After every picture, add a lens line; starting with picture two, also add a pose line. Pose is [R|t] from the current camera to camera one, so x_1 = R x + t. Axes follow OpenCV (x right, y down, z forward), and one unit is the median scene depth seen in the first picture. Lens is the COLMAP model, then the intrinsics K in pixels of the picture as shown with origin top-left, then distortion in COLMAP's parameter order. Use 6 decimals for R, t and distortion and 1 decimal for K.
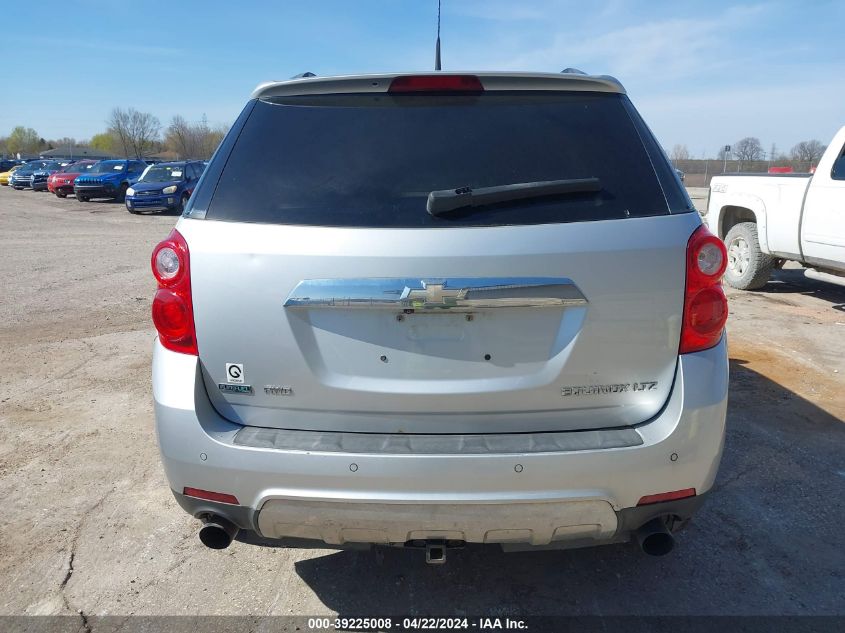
lens RADIAL K [[662.0, 0, 422.5], [0, 662.0, 316.5], [0, 0, 1]] dist [0.105392, -0.197976]
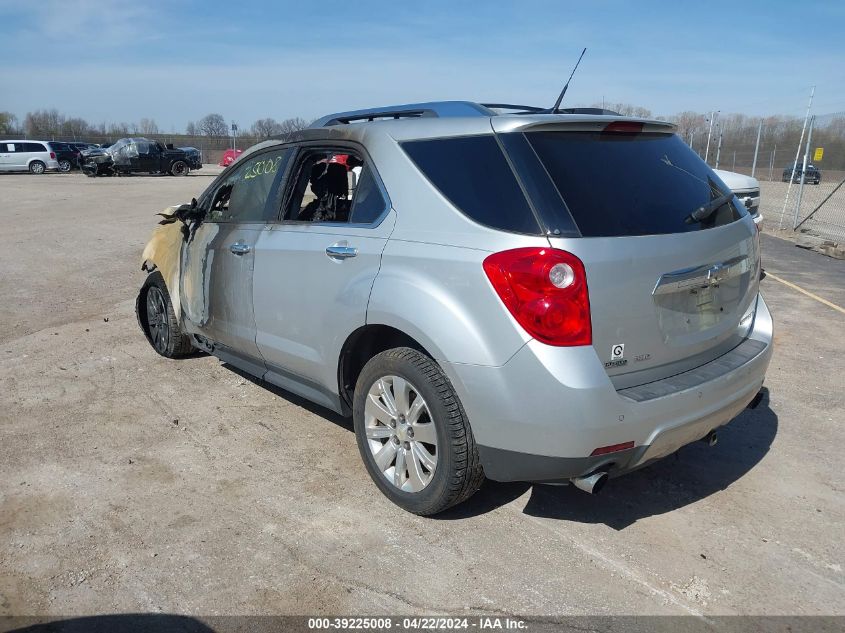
lens RADIAL K [[662.0, 0, 422.5], [0, 662.0, 316.5], [0, 0, 1]] dist [0.105392, -0.197976]
pose [[0.744992, -0.159233, 0.647790, -1.421178], [0.136027, 0.986951, 0.086163, -0.151791], [-0.653057, 0.023926, 0.756931, 0.246673]]
